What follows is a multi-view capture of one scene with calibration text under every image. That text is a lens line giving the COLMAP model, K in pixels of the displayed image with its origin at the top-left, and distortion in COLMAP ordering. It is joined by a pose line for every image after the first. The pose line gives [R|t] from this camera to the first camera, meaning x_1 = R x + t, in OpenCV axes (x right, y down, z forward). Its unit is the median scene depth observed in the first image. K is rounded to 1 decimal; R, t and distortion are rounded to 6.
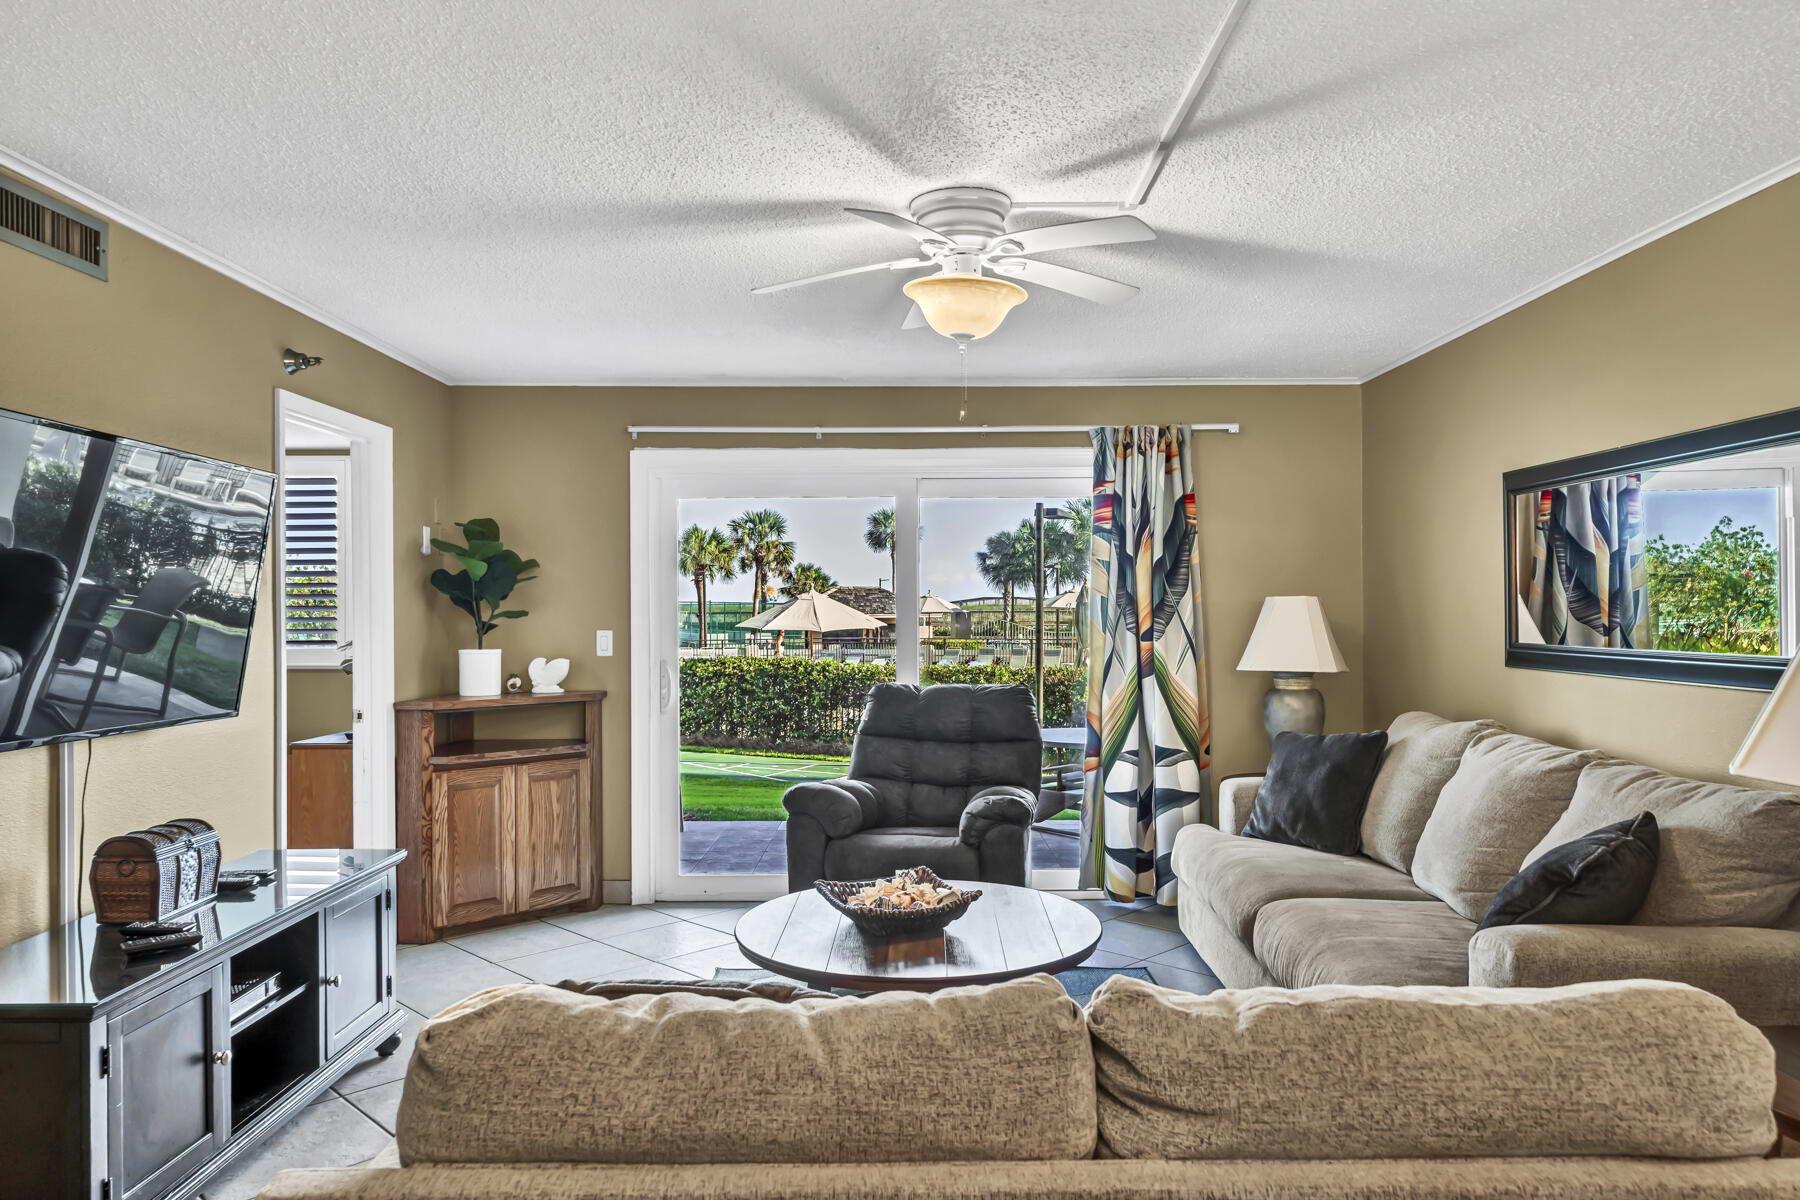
lens RADIAL K [[1182.0, 0, 901.2], [0, 1182.0, 595.1], [0, 0, 1]] dist [0.002368, -0.001542]
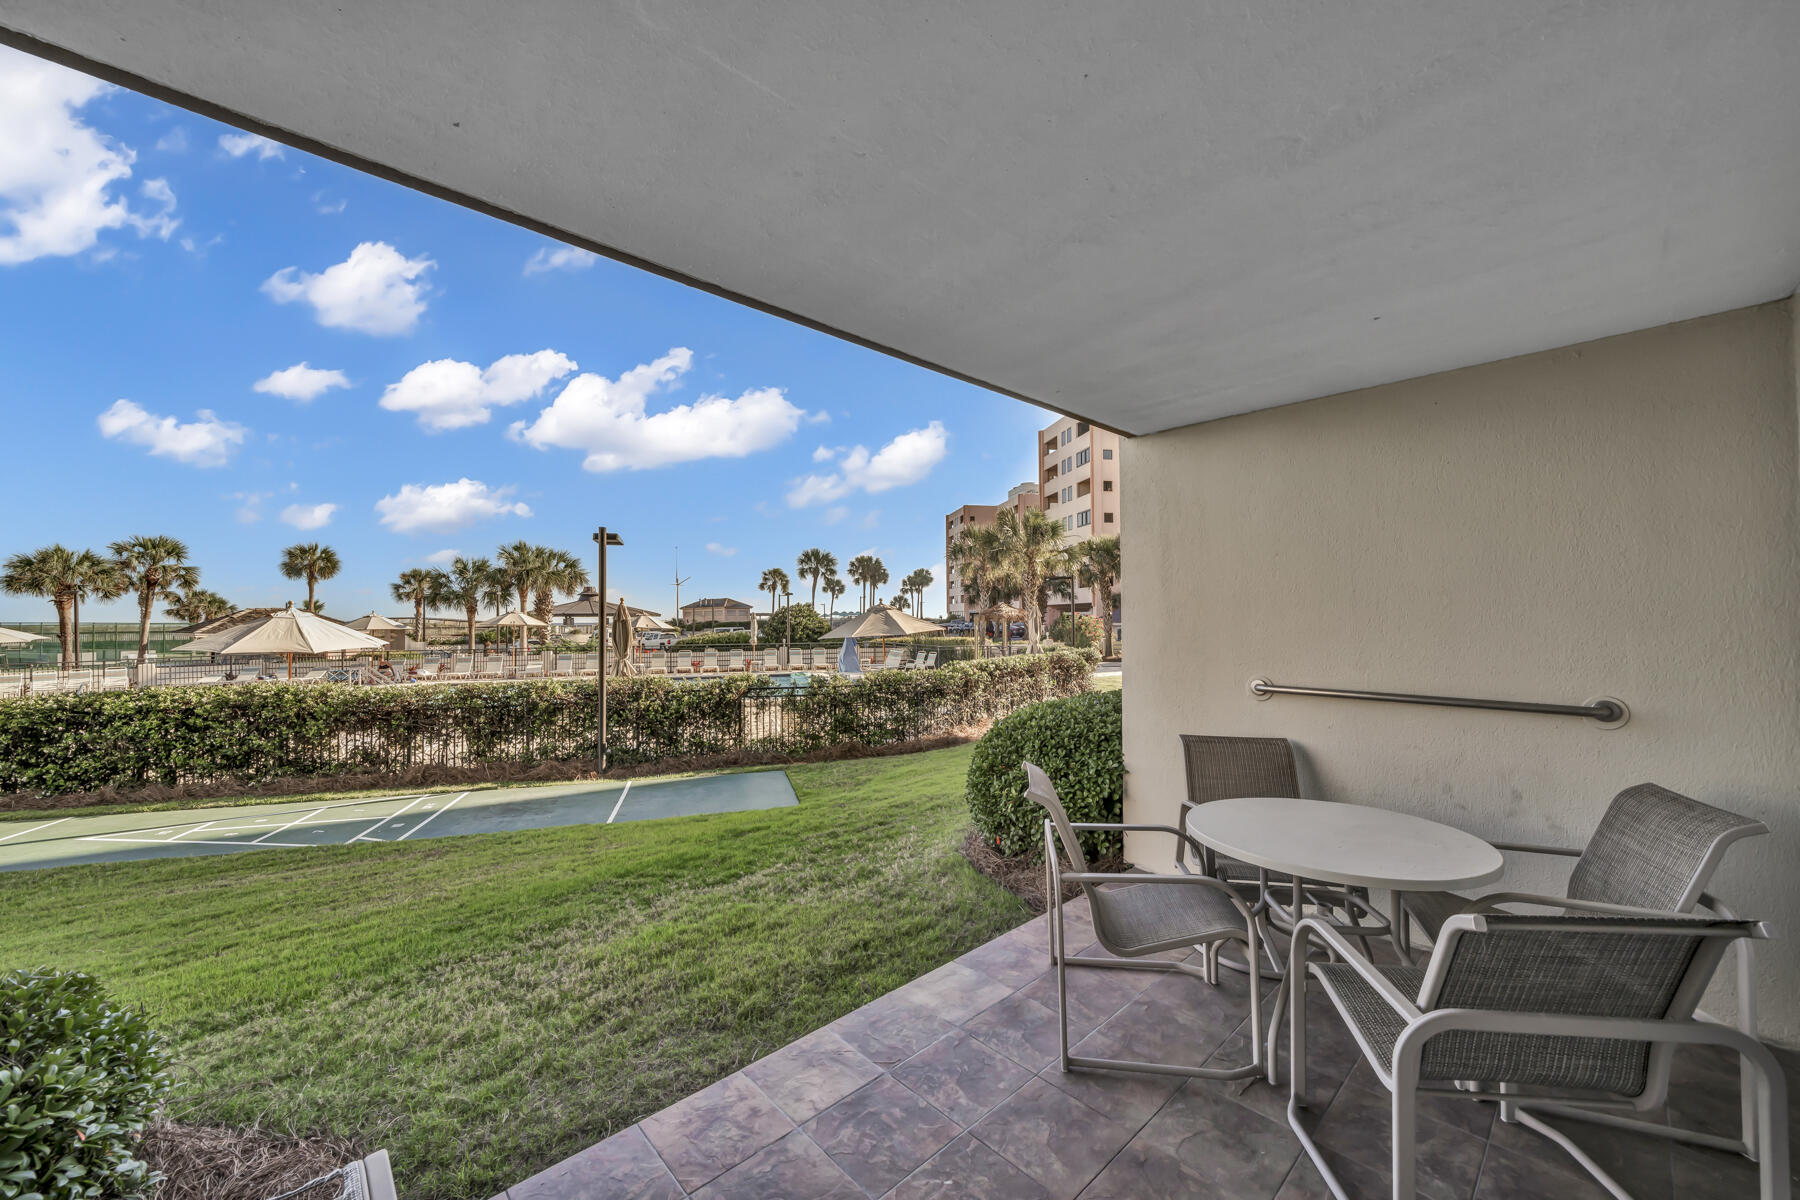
lens RADIAL K [[655.1, 0, 869.0], [0, 655.1, 609.3], [0, 0, 1]] dist [0.000412, -0.000053]
pose [[0.743939, 0.007493, 0.668206, -0.323366], [0.000353, 0.999933, -0.011606, 0.012901], [-0.668248, 0.008870, 0.743886, 1.259066]]
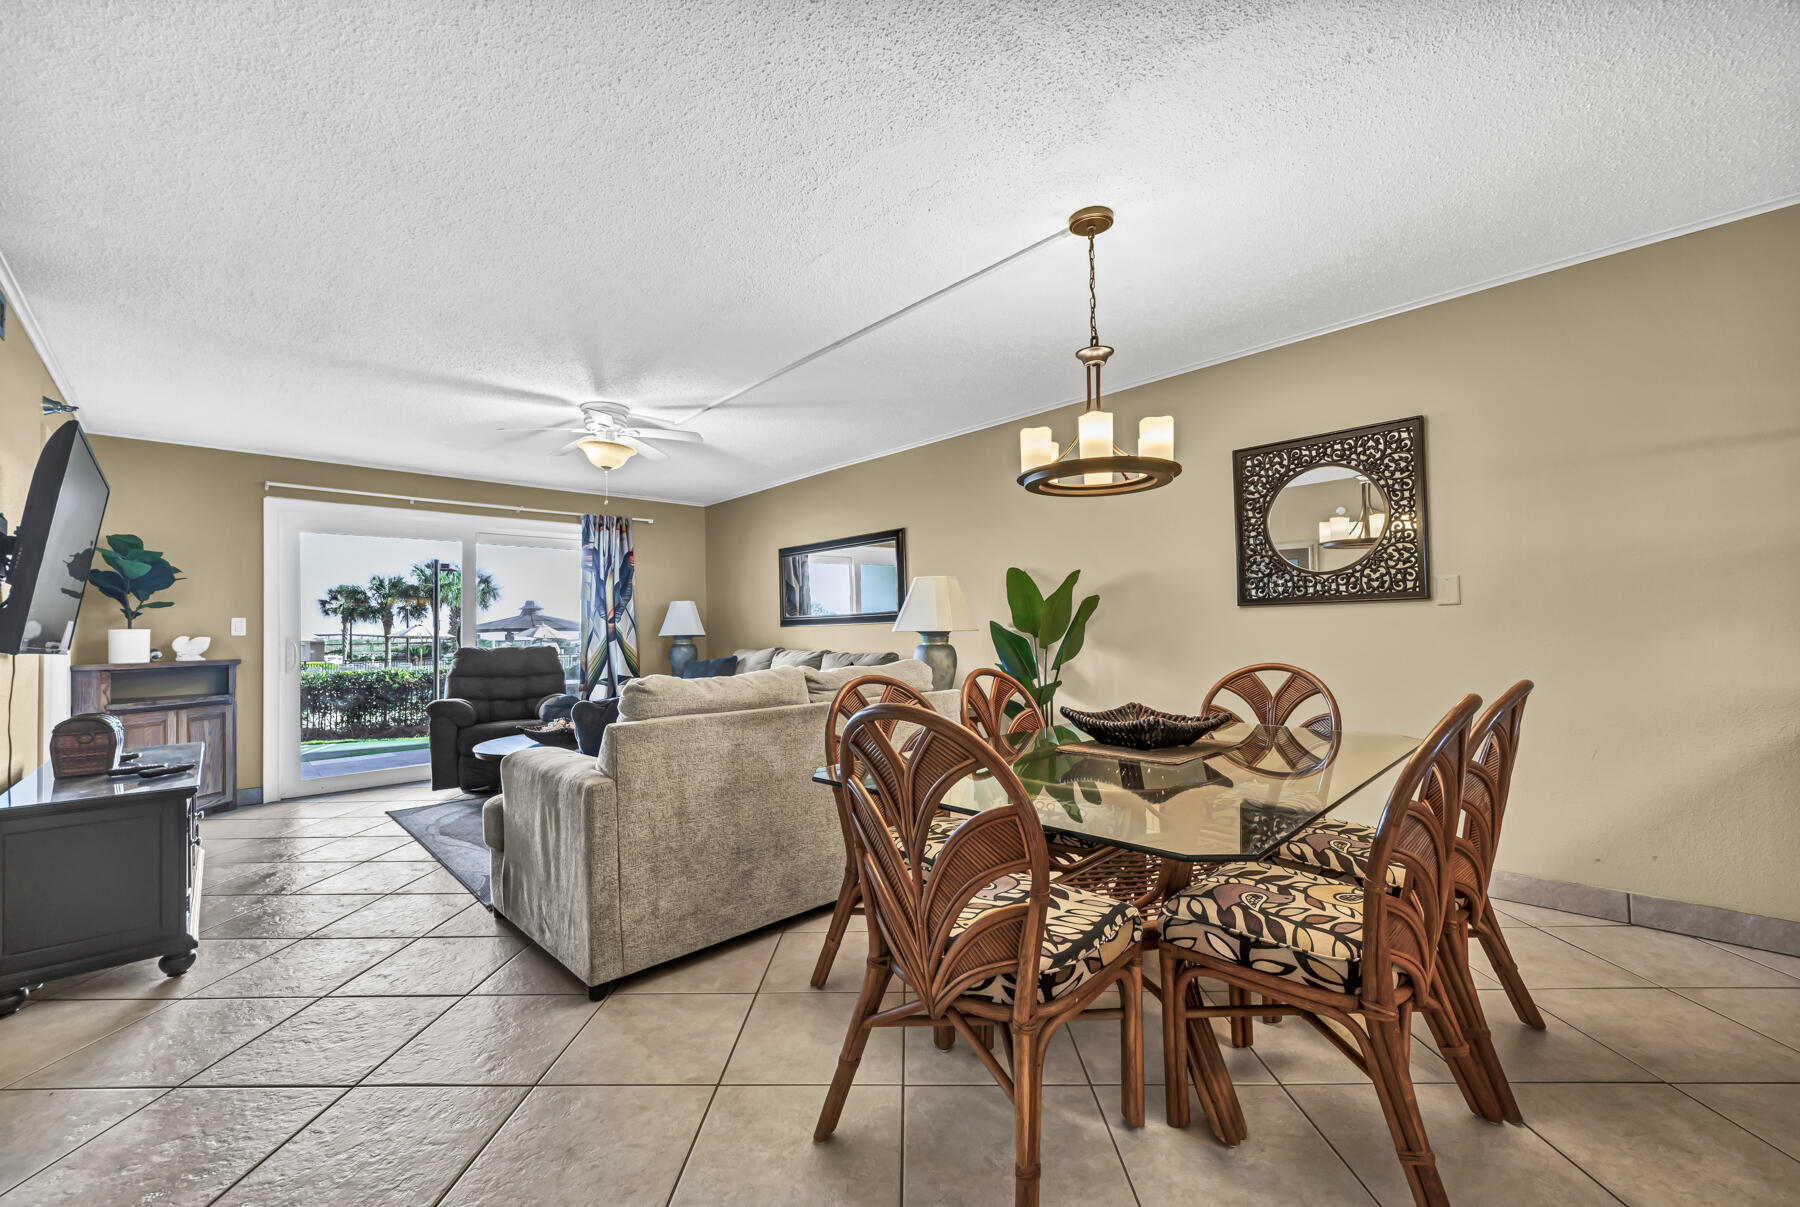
lens RADIAL K [[719.3, 0, 883.0], [0, 719.3, 606.9], [0, 0, 1]] dist [0.000365, -0.000010]
pose [[0.728190, 0.014221, 0.685228, -0.319134], [0.010932, 0.999417, -0.032358, 0.060976], [-0.685288, 0.031053, 0.727610, -0.216789]]
